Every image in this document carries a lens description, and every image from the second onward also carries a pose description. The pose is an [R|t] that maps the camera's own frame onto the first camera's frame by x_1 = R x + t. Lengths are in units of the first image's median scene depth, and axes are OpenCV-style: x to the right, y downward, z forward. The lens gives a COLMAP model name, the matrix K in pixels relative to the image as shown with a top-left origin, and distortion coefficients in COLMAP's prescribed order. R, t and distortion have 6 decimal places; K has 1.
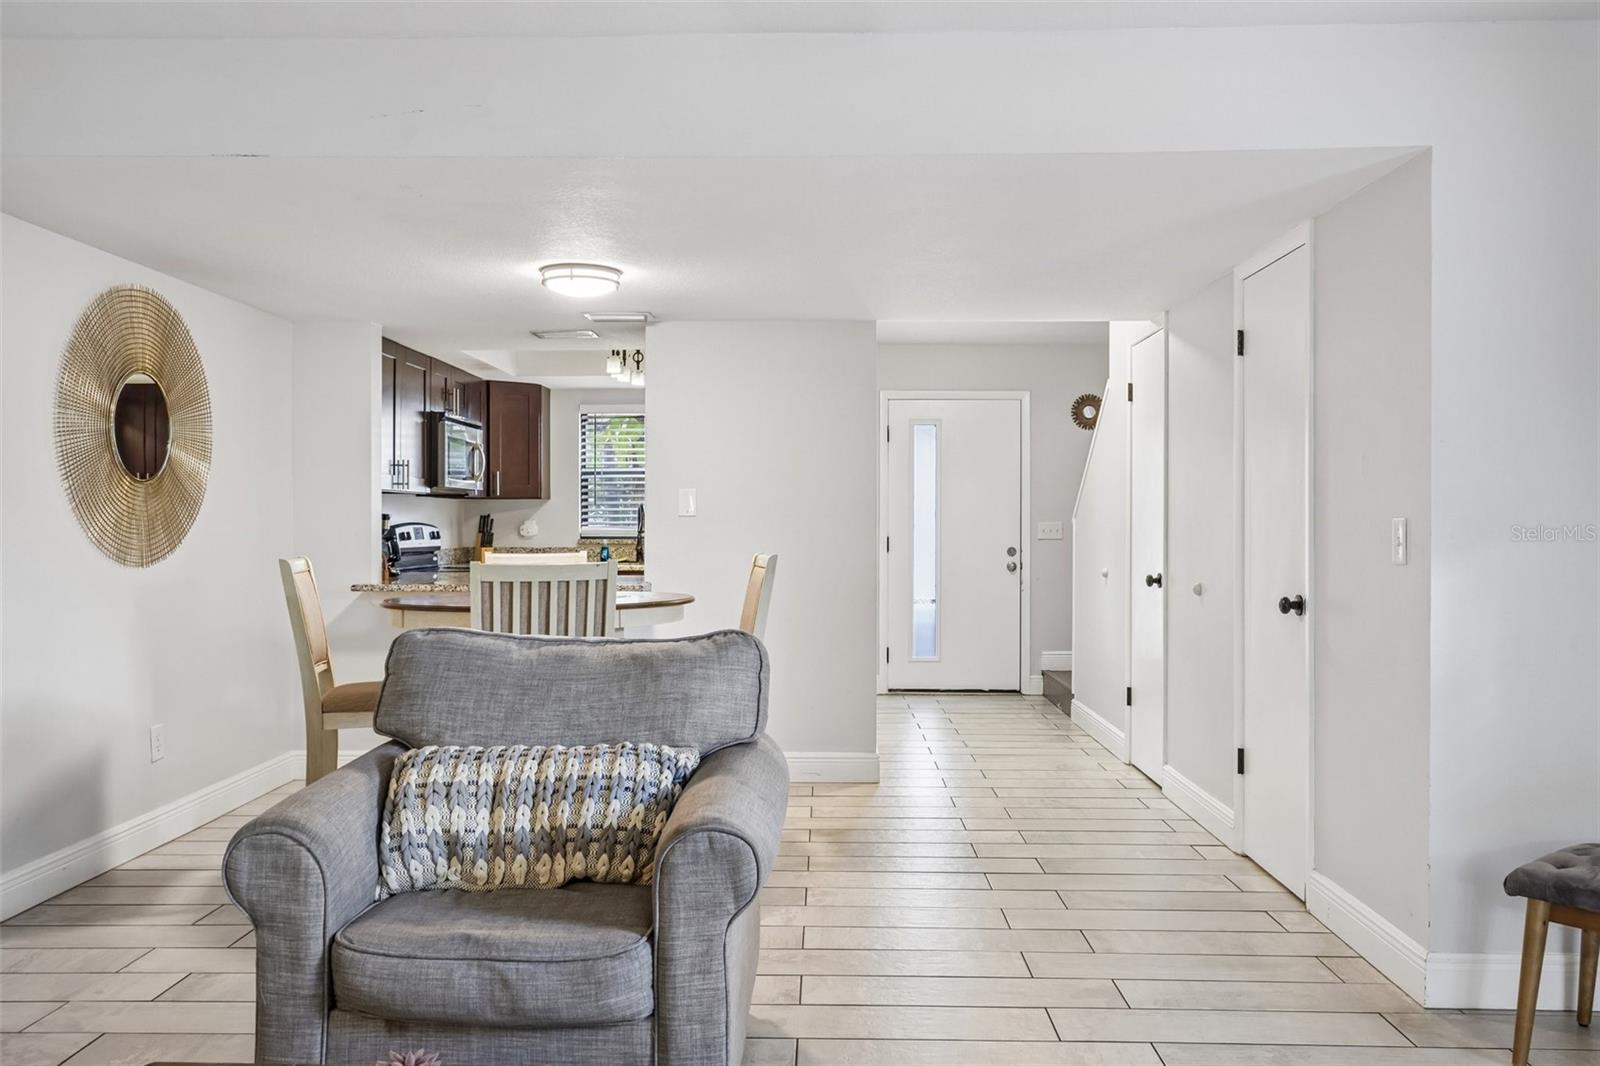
lens RADIAL K [[1285.6, 0, 778.7], [0, 1285.6, 527.2], [0, 0, 1]] dist [0.011830, 0.000897]
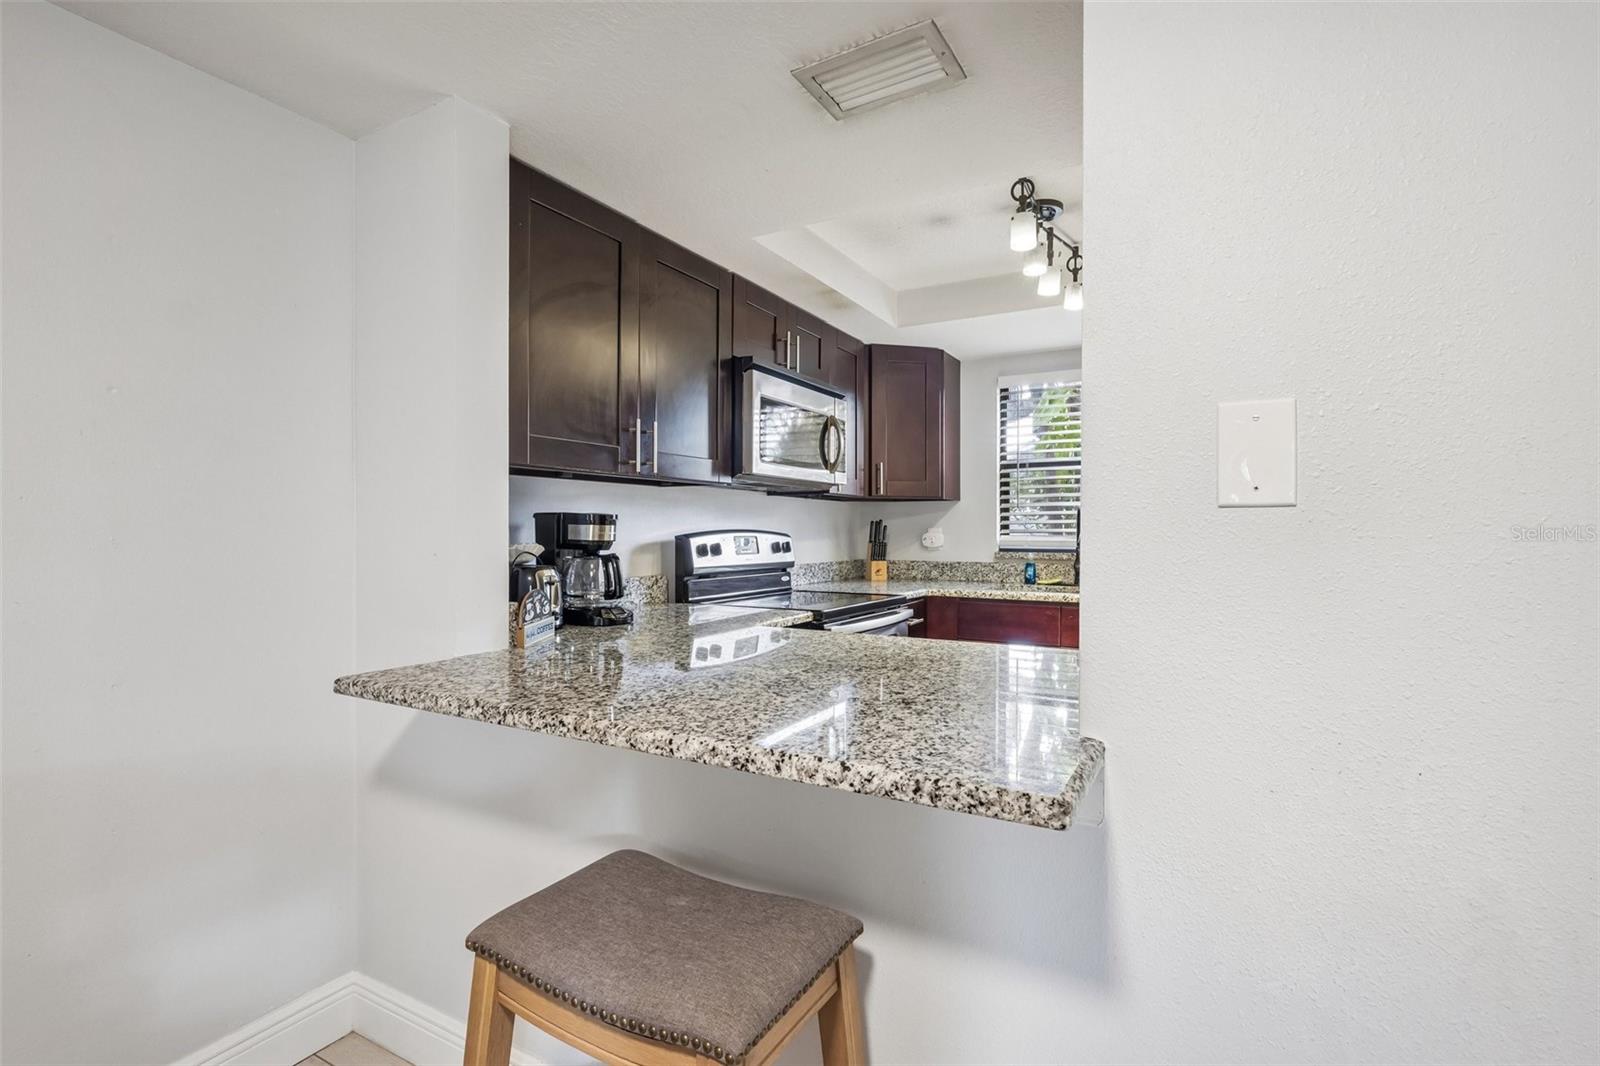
lens RADIAL K [[764.0, 0, 805.3], [0, 764.0, 532.0], [0, 0, 1]] dist [-0.001602, 0.000324]
pose [[0.894807, 0.003431, -0.446440, -0.062418], [-0.003871, 0.999993, -0.000075, -0.002435], [0.446436, 0.001795, 0.894814, 0.628973]]
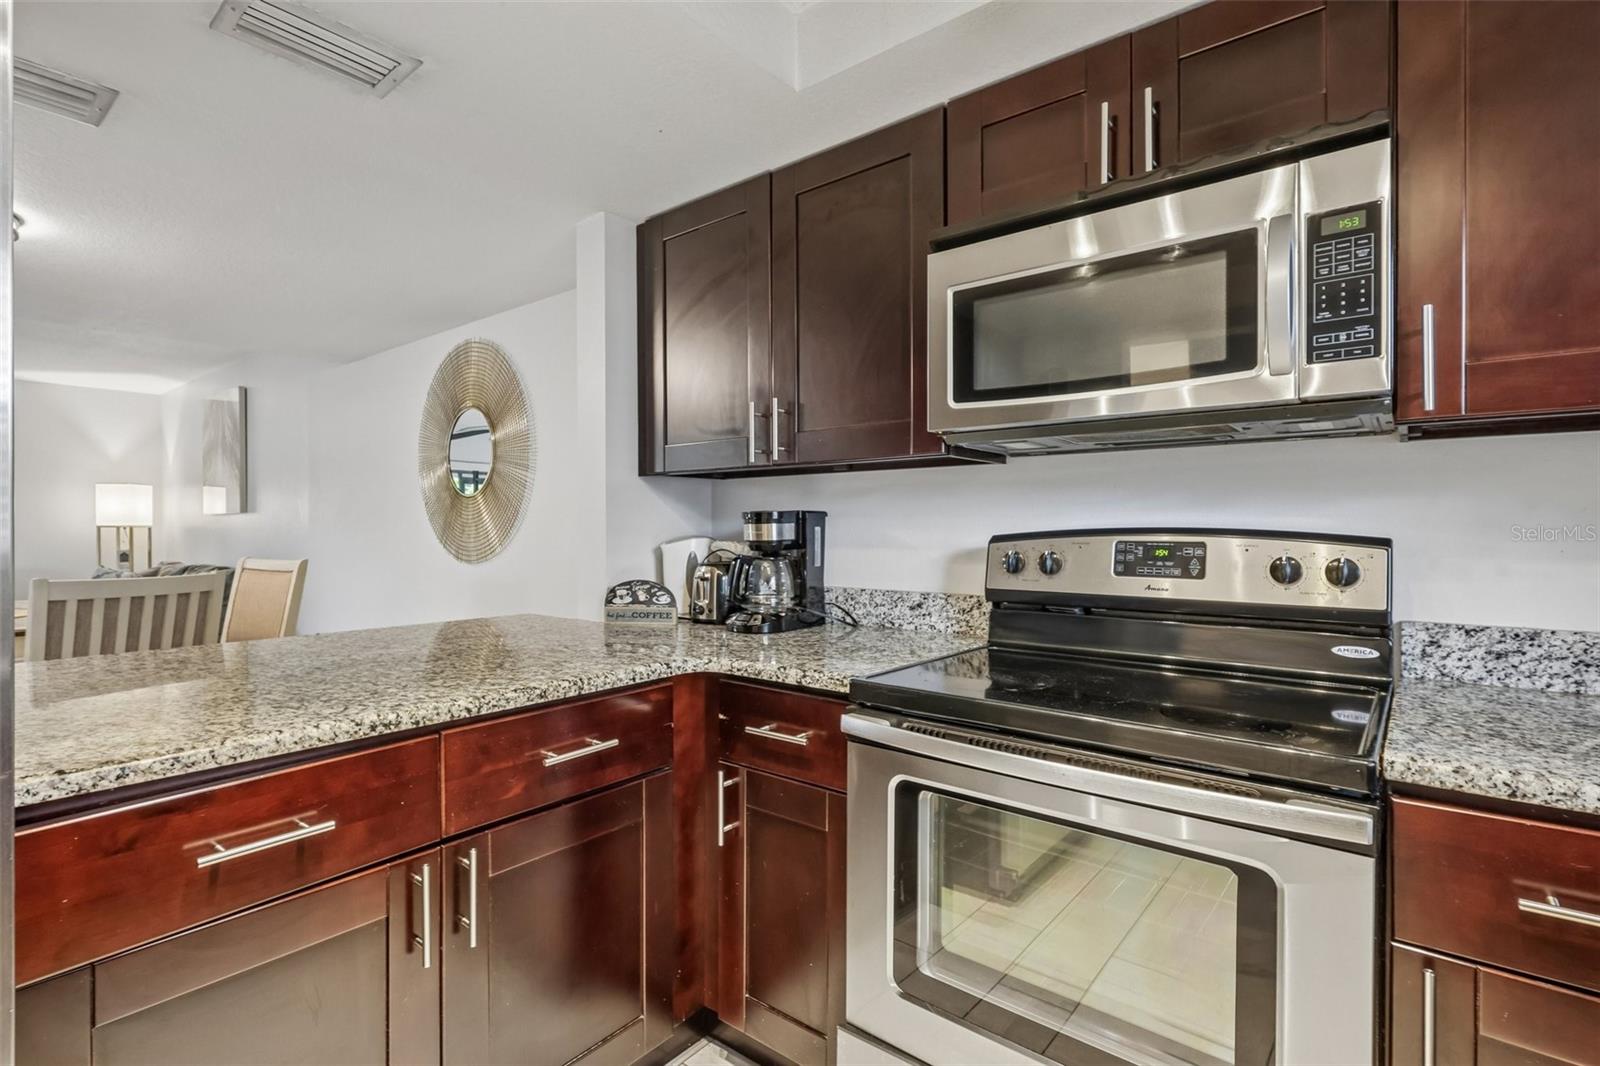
lens RADIAL K [[764.0, 0, 801.7], [0, 764.0, 529.2], [0, 0, 1]] dist [-0.001602, 0.000324]
pose [[-0.593775, -0.000058, -0.804631, -0.054927], [-0.002595, 0.999995, 0.001843, -0.003587], [0.804627, 0.003183, -0.593772, 1.028309]]
